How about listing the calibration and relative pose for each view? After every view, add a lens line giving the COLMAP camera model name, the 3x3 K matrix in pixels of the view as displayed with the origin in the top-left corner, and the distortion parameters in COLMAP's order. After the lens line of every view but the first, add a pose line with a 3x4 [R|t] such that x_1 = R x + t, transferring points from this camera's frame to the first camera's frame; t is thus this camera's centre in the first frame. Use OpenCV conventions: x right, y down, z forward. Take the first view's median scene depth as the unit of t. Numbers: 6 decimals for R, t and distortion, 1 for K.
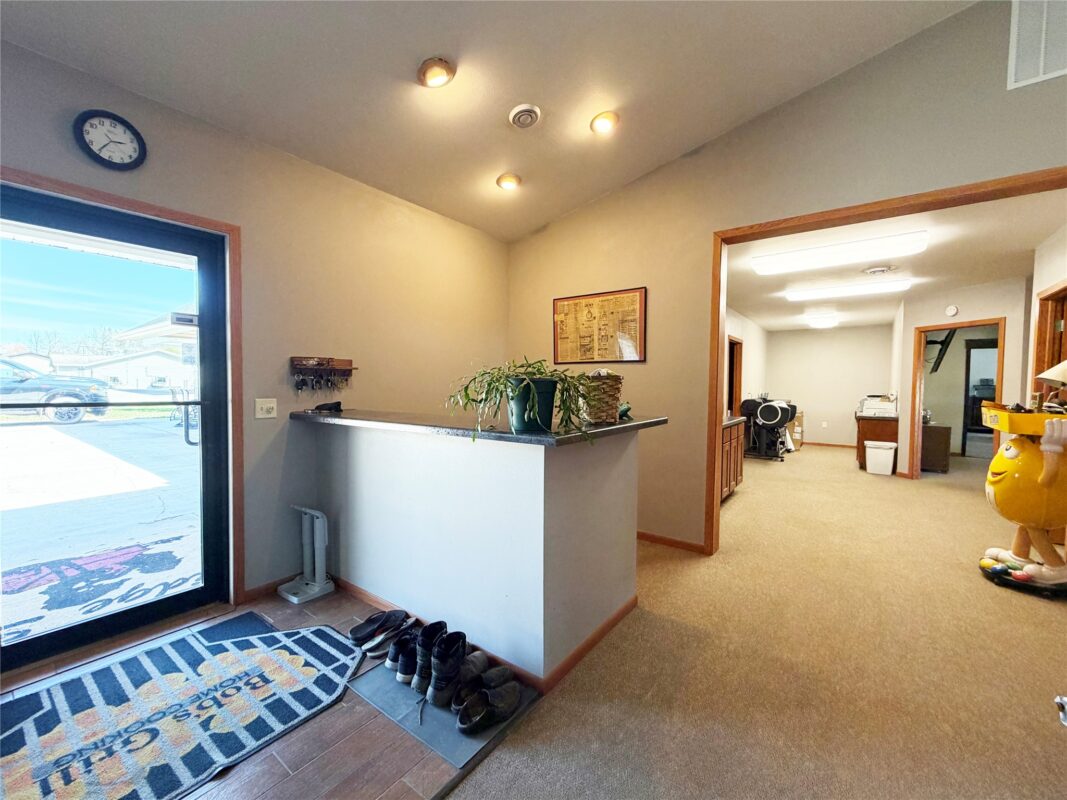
lens RADIAL K [[440.8, 0, 527.4], [0, 440.8, 398.2], [0, 0, 1]] dist [-0.000456, -0.000631]
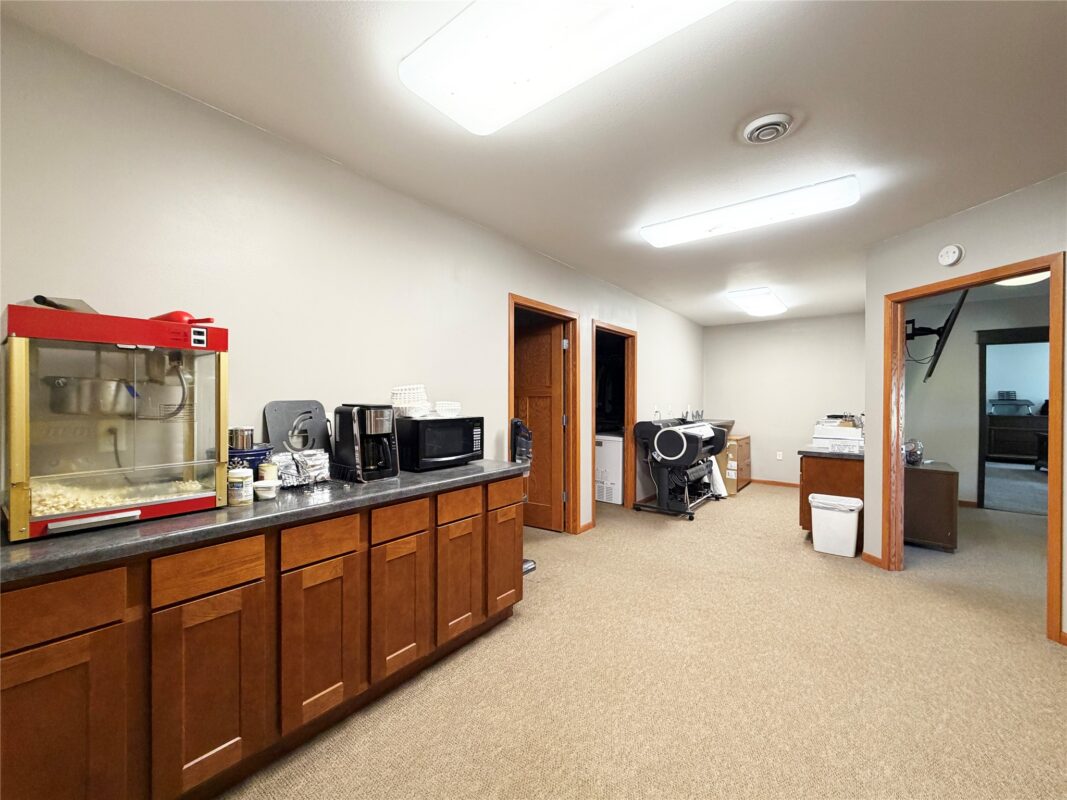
lens RADIAL K [[428.7, 0, 538.6], [0, 428.7, 399.9], [0, 0, 1]] dist [-0.000865, 0.000124]
pose [[0.999878, -0.003071, -0.015310, 0.408072], [0.002552, 0.999426, -0.033771, -0.009810], [0.015405, 0.033728, 0.999312, 0.414174]]
